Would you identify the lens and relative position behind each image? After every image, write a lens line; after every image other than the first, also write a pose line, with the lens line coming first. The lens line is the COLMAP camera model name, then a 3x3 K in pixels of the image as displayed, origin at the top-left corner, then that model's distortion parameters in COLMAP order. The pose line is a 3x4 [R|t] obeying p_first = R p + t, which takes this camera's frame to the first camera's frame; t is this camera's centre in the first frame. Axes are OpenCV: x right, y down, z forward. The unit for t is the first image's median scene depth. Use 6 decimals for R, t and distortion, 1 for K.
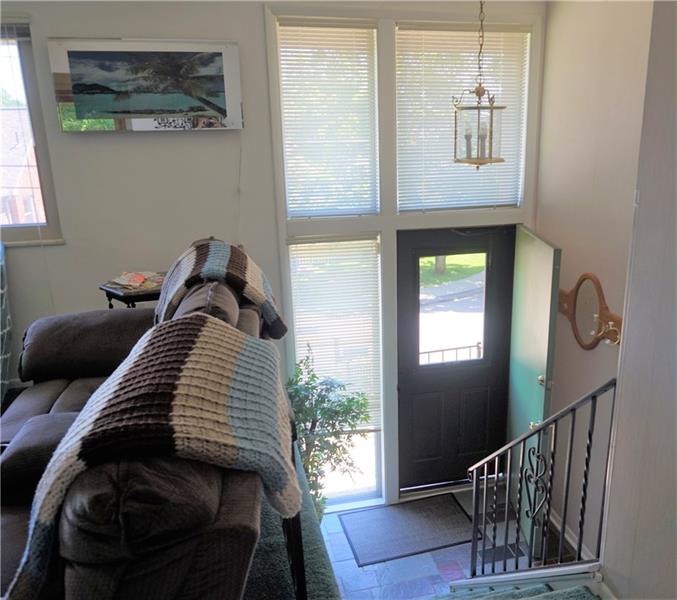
lens RADIAL K [[620.1, 0, 395.7], [0, 620.1, 299.7], [0, 0, 1]] dist [-0.008475, 0.000407]
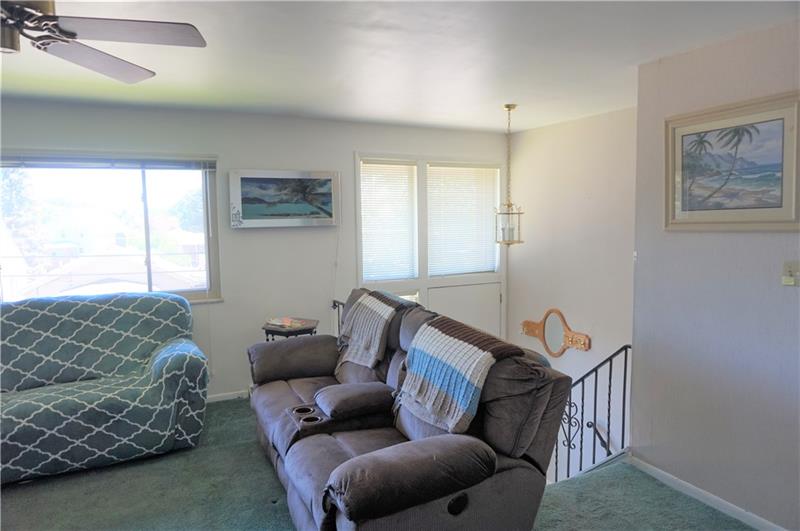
lens RADIAL K [[513.2, 0, 405.5], [0, 513.2, 262.8], [0, 0, 1]] dist [-0.039152, 0.026110]
pose [[0.979805, -0.018999, 0.199050, -0.362260], [0.056902, 0.980810, -0.186478, 0.071795], [-0.191688, 0.194039, 0.962084, -0.272458]]
